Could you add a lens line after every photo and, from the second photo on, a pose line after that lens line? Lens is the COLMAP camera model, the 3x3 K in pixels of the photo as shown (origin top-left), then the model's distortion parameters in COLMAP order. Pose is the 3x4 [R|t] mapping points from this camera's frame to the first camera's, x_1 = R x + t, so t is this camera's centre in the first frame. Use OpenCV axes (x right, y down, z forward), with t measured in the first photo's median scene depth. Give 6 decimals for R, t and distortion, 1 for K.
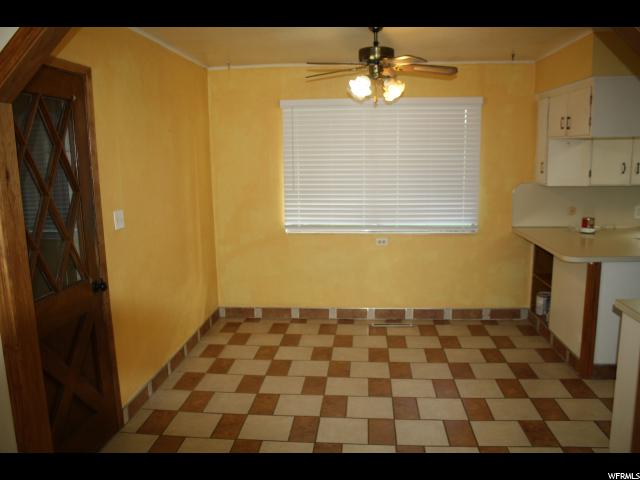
lens RADIAL K [[533.7, 0, 334.2], [0, 533.7, 239.9], [0, 0, 1]] dist [-0.133714, 0.073991]
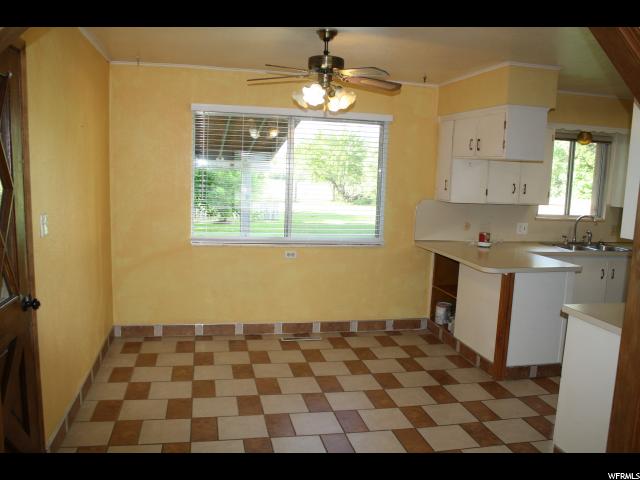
lens RADIAL K [[533.7, 0, 326.1], [0, 533.7, 238.4], [0, 0, 1]] dist [-0.133714, 0.073991]
pose [[0.954687, 0.013266, 0.297314, -0.161246], [-0.003429, 0.999430, -0.033584, 0.007718], [-0.297590, 0.031043, 0.954189, 0.046869]]
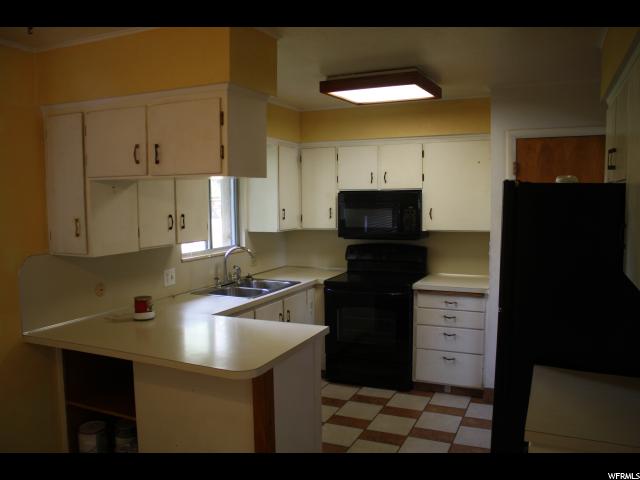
lens RADIAL K [[533.7, 0, 319.1], [0, 533.7, 237.9], [0, 0, 1]] dist [-0.133714, 0.073991]
pose [[0.335504, -0.059330, 0.940169, -0.076763], [0.157908, 0.987436, 0.005963, -0.089174], [-0.928710, 0.146459, 0.340657, 0.559135]]
